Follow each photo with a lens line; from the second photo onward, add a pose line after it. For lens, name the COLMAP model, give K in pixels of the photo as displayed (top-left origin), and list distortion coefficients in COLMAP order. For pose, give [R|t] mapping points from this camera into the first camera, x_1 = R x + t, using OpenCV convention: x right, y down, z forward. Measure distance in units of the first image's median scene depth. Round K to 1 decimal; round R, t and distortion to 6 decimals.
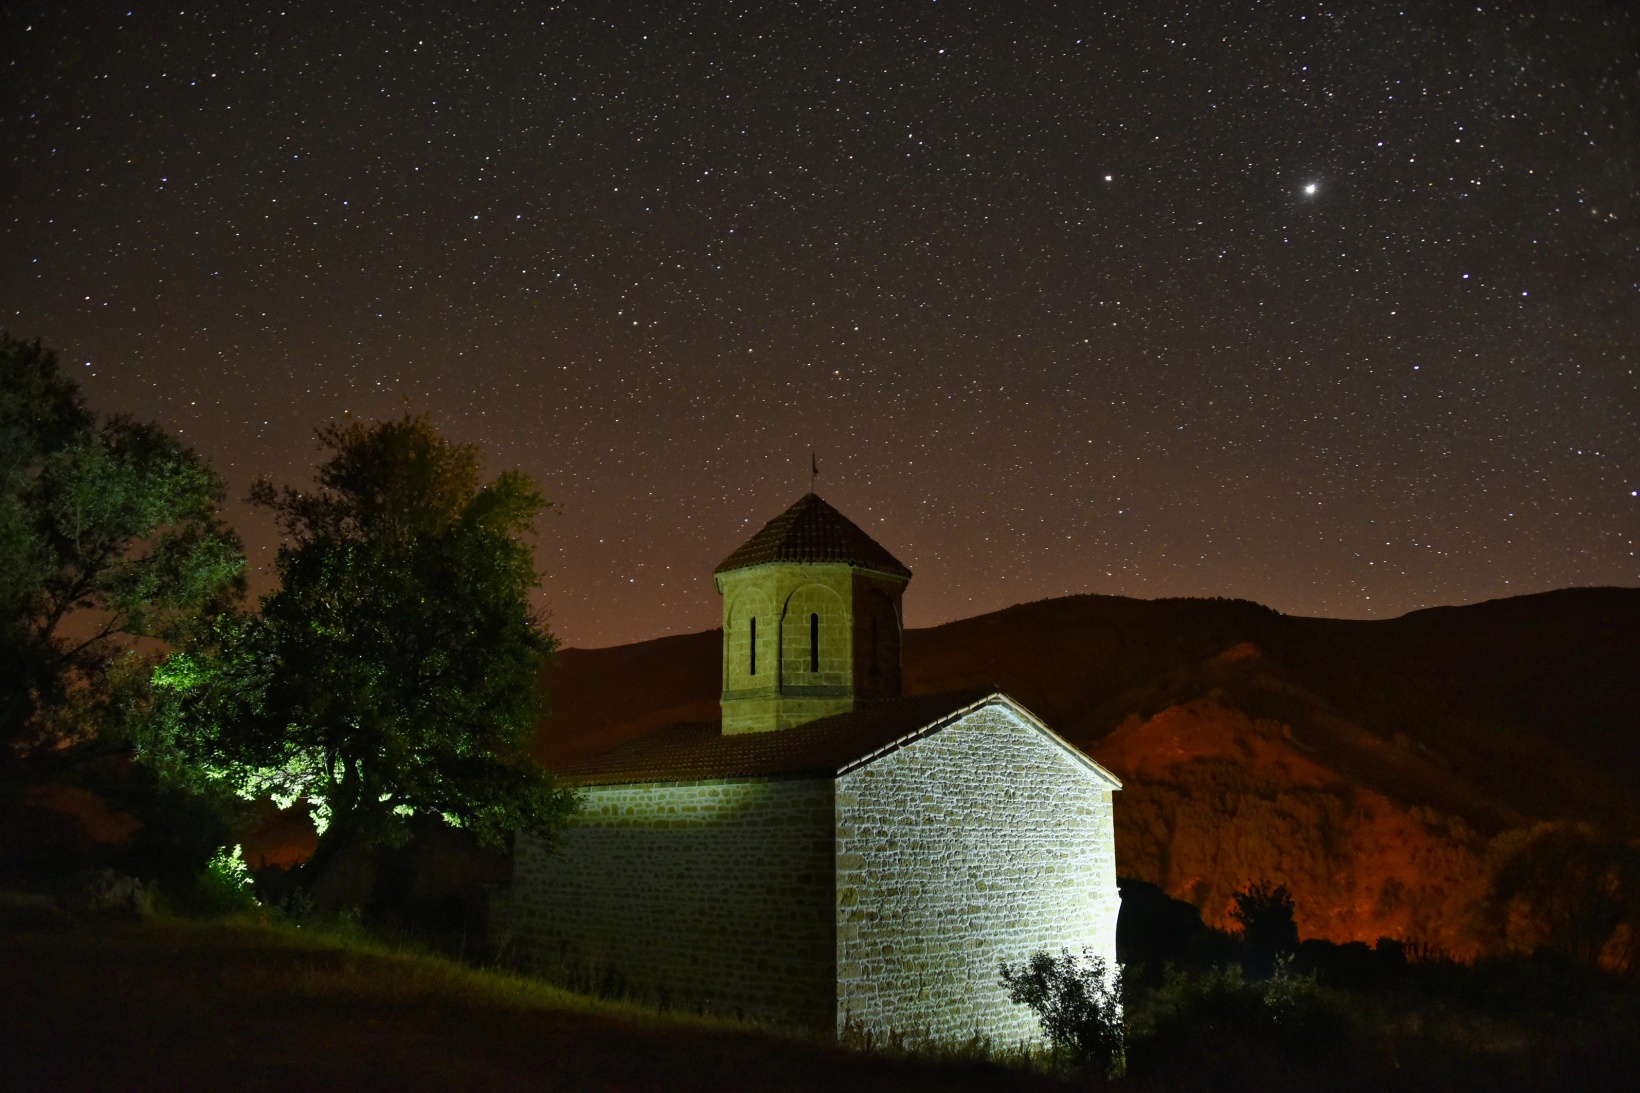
lens RADIAL K [[1312.5, 0, 820.0], [0, 1312.5, 546.5], [0, 0, 1]] dist [-0.030116, -0.002704]
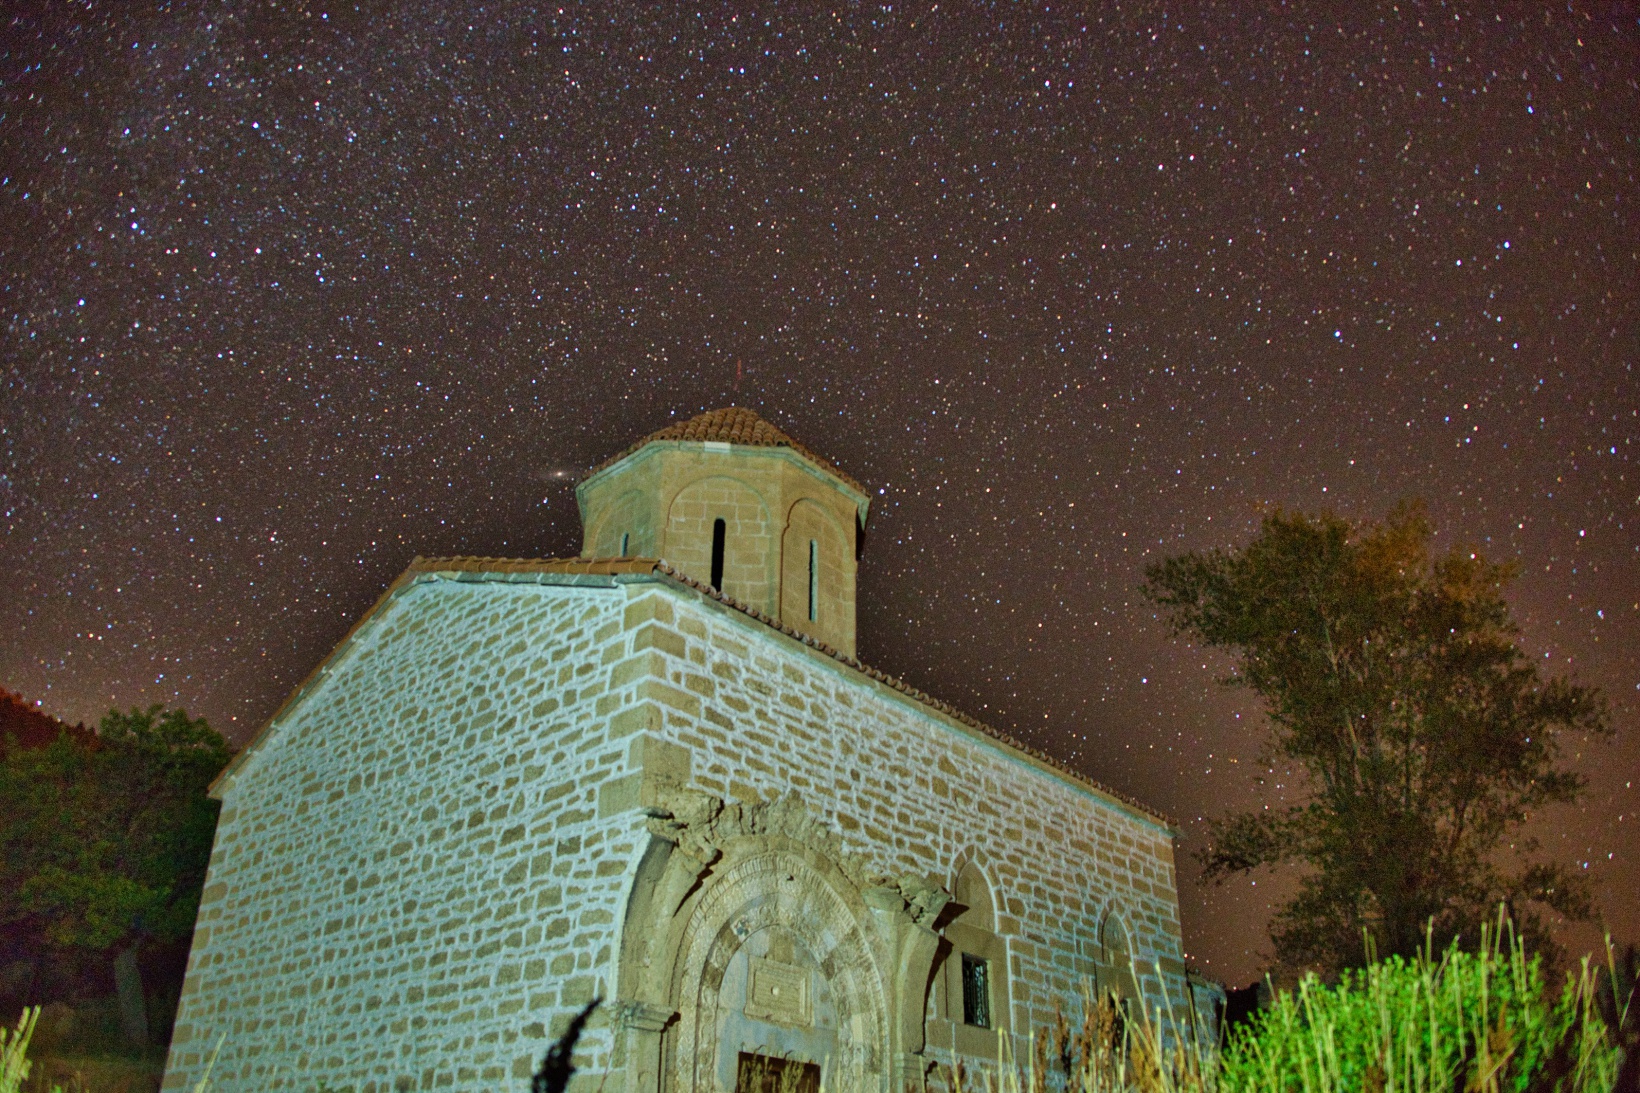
lens RADIAL K [[1276.4, 0, 820.0], [0, 1276.4, 546.5], [0, 0, 1]] dist [-0.134432, 0.059808]
pose [[0.027728, -0.492408, -0.869923, 0.663373], [0.223178, 0.851340, -0.474776, 0.429130], [0.974383, -0.180983, 0.133501, 1.131087]]
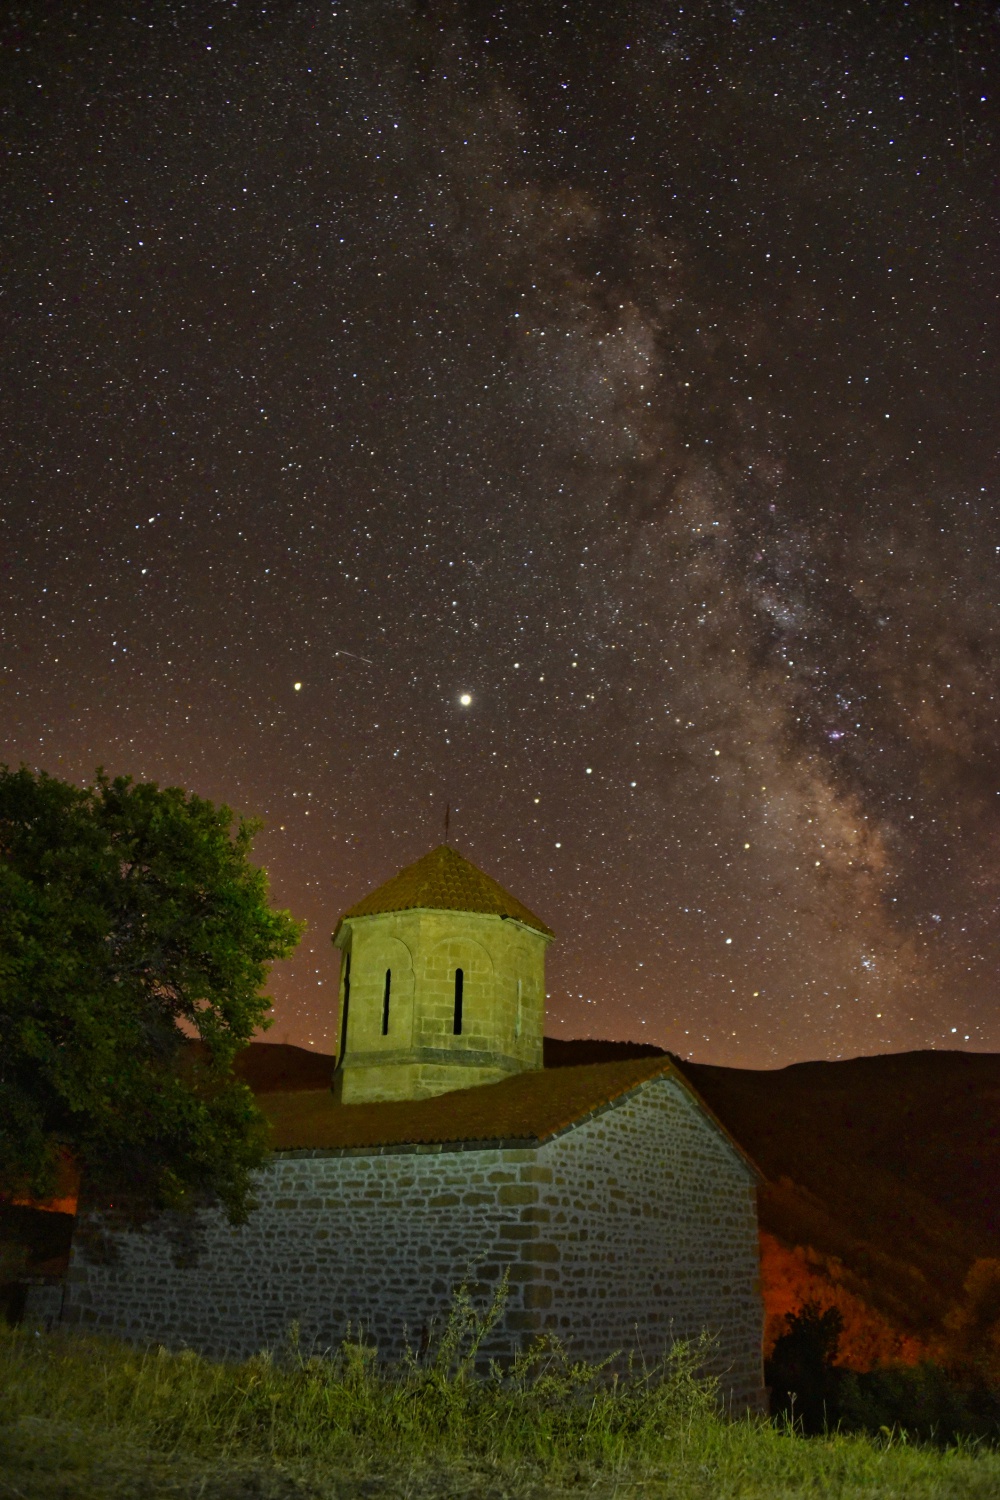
lens RADIAL K [[1200.5, 0, 504.0], [0, 1200.5, 758.2], [0, 0, 1]] dist [-0.030116, -0.002704]
pose [[0.978235, 0.100241, 0.181680, -0.151511], [-0.065195, 0.979711, -0.189517, 0.069425], [-0.196991, 0.173548, 0.964923, 0.192591]]
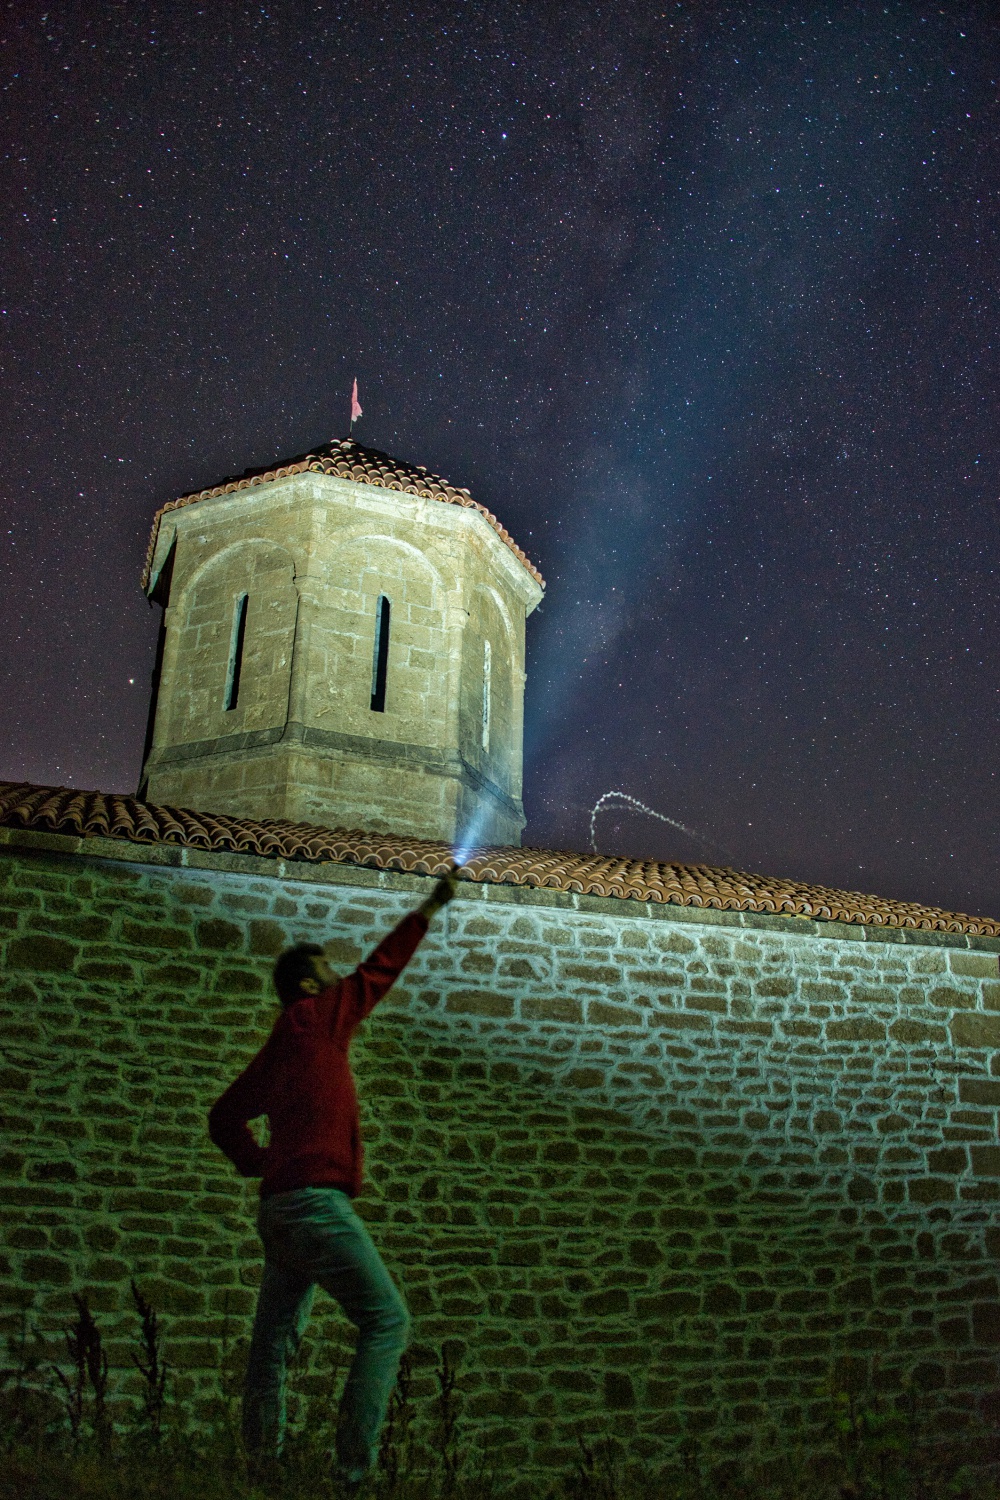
lens RADIAL K [[1167.5, 0, 494.8], [0, 1167.5, 779.3], [0, 0, 1]] dist [-0.134432, 0.059808]
pose [[0.441820, 0.319790, 0.838170, -0.396573], [-0.222350, 0.944190, -0.243035, 0.229528], [-0.869112, -0.078989, 0.488267, 0.848796]]
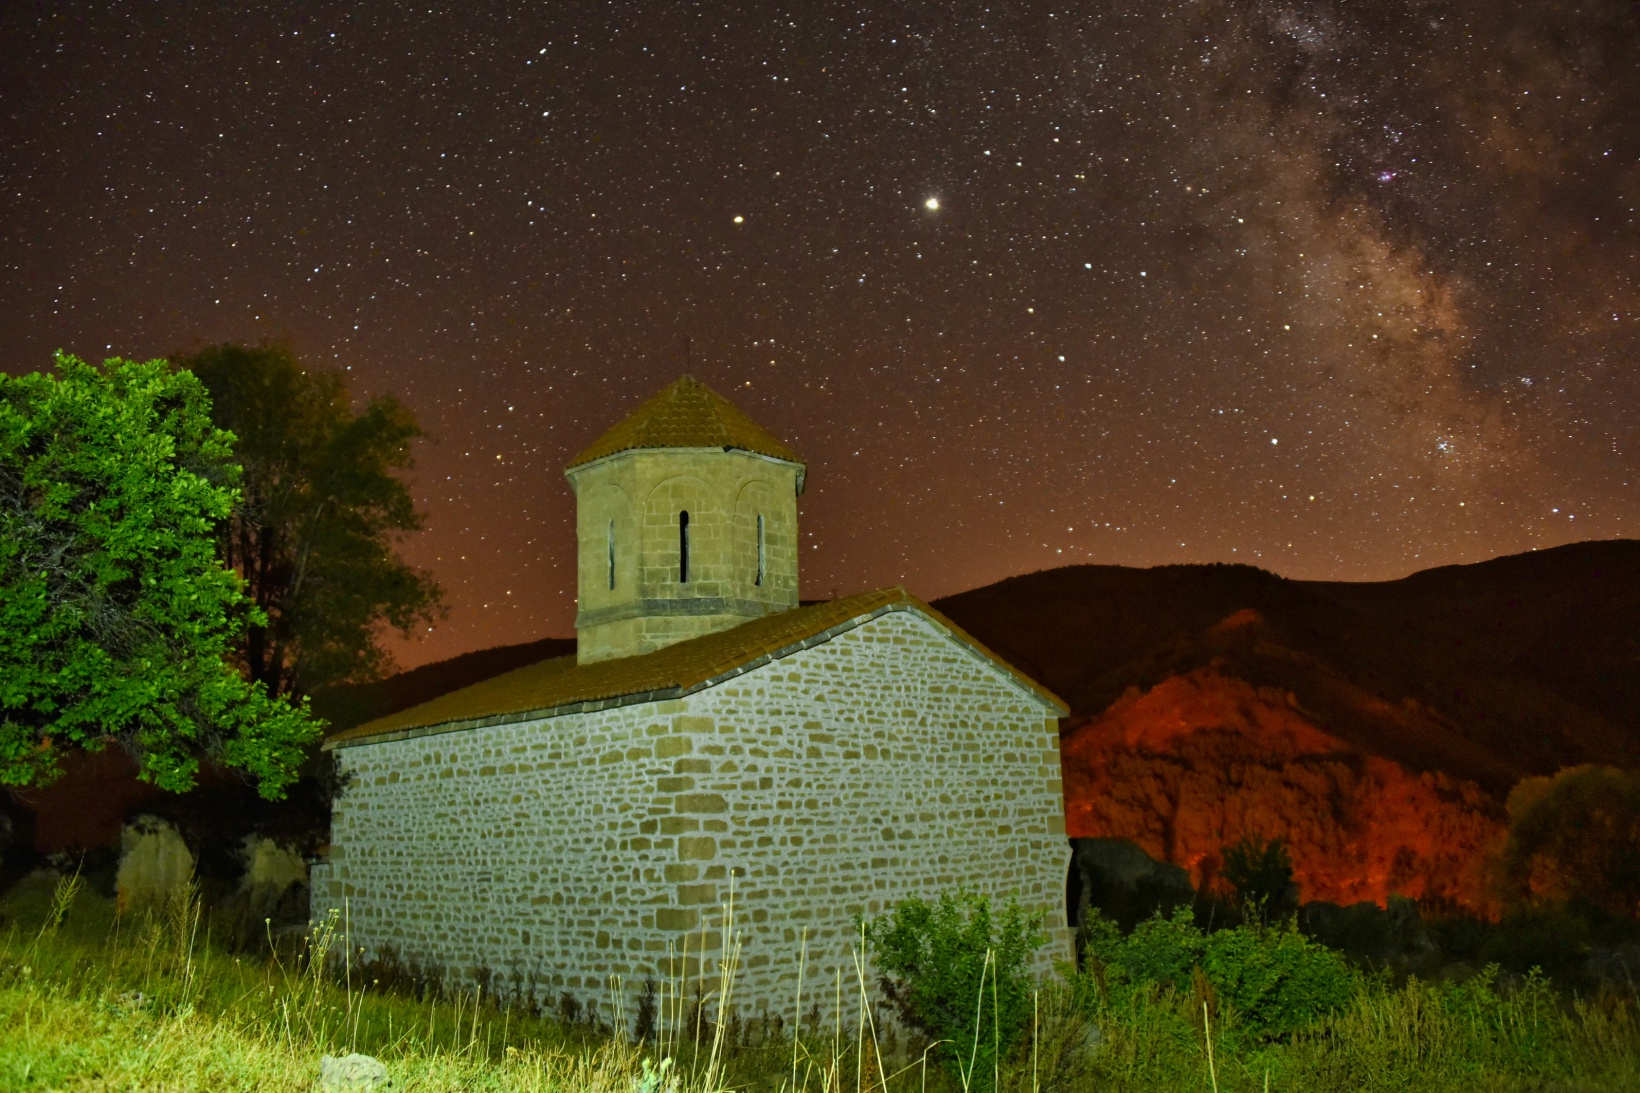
lens RADIAL K [[1359.5, 0, 820.0], [0, 1359.5, 546.5], [0, 0, 1]] dist [-0.032587, 0.004058]
pose [[0.999396, -0.033331, 0.009880, 0.078073], [0.033186, 0.999345, 0.014466, 0.069395], [-0.010355, -0.014129, 0.999847, 0.170755]]
